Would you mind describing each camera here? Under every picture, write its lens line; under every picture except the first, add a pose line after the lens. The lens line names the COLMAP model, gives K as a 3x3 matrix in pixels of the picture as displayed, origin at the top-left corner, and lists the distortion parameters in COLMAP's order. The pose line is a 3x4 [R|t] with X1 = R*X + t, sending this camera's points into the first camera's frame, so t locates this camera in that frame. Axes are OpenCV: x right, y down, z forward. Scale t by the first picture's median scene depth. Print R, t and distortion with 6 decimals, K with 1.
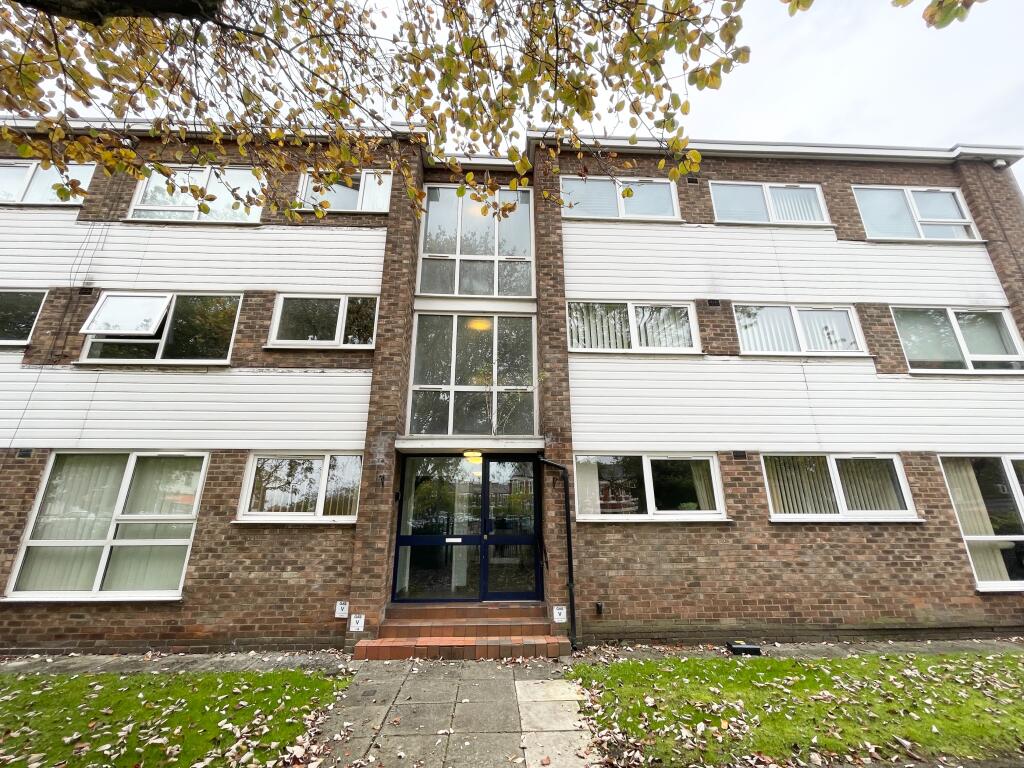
lens RADIAL K [[412.9, 0, 509.4], [0, 412.9, 382.7], [0, 0, 1]] dist [0.001420, -0.000328]
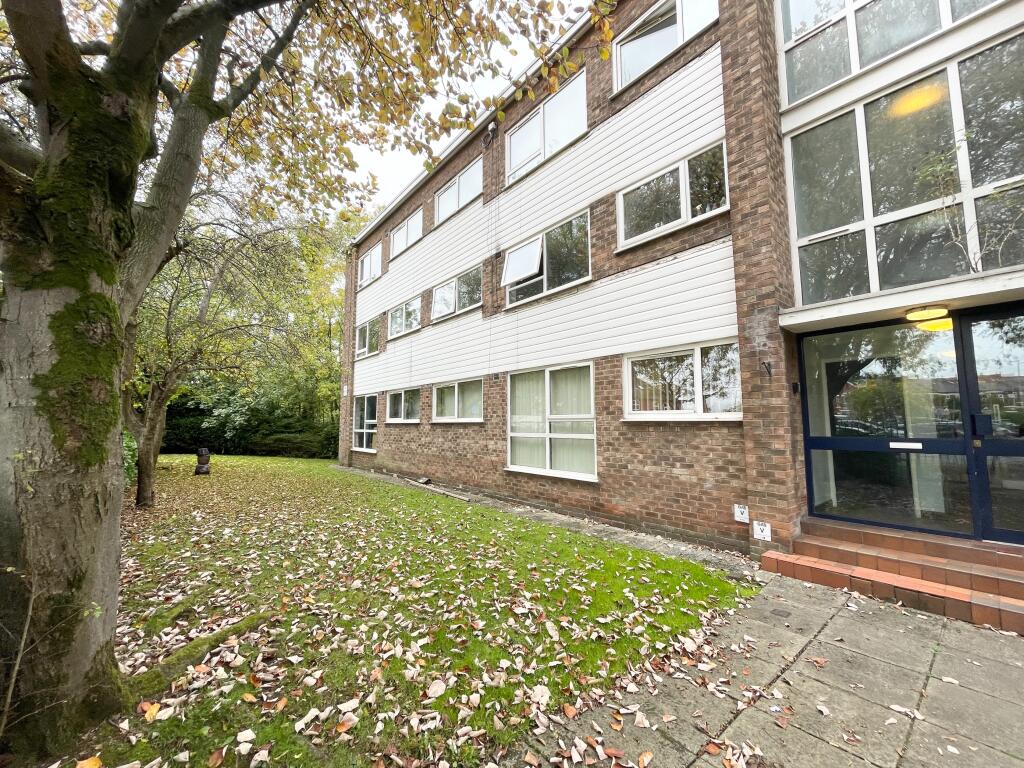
lens RADIAL K [[412.9, 0, 509.4], [0, 412.9, 382.7], [0, 0, 1]] dist [0.001420, -0.000328]
pose [[0.605917, -0.079674, -0.791528, 0.014720], [0.242391, 0.966152, 0.088300, 0.074766], [0.757701, -0.245361, 0.604720, 0.146650]]
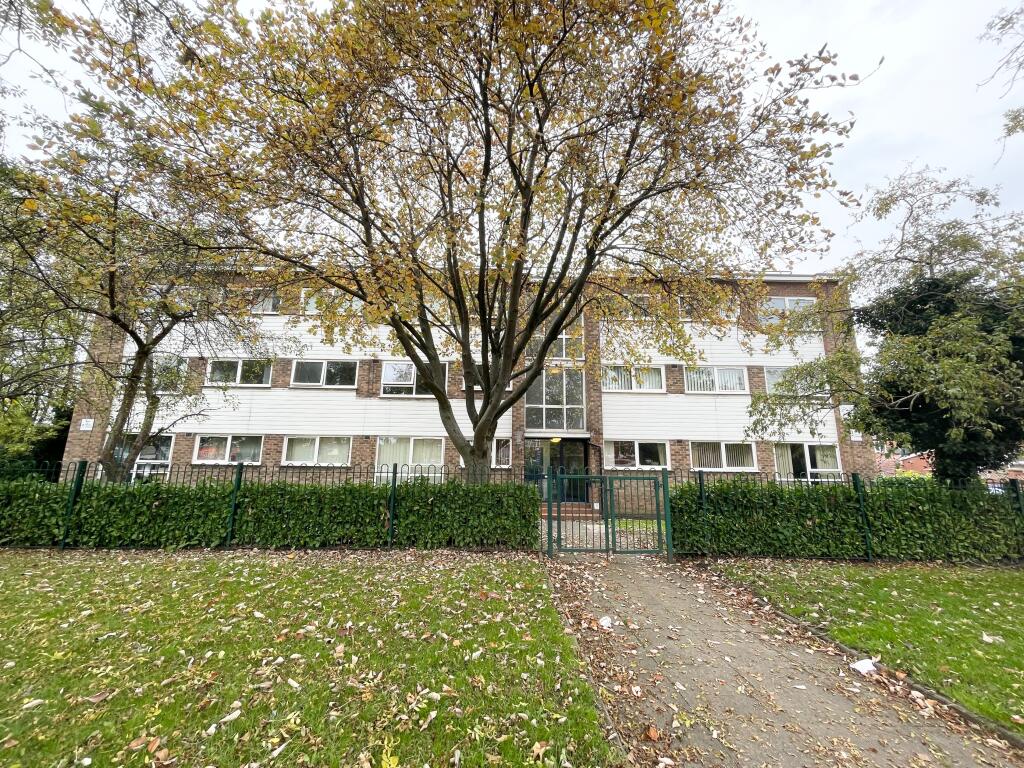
lens RADIAL K [[412.9, 0, 509.4], [0, 412.9, 382.7], [0, 0, 1]] dist [0.001420, -0.000328]
pose [[0.999478, 0.009804, -0.030793, -0.308048], [-0.006323, 0.993781, 0.111175, -0.409335], [0.031691, -0.110922, 0.993324, -1.287680]]
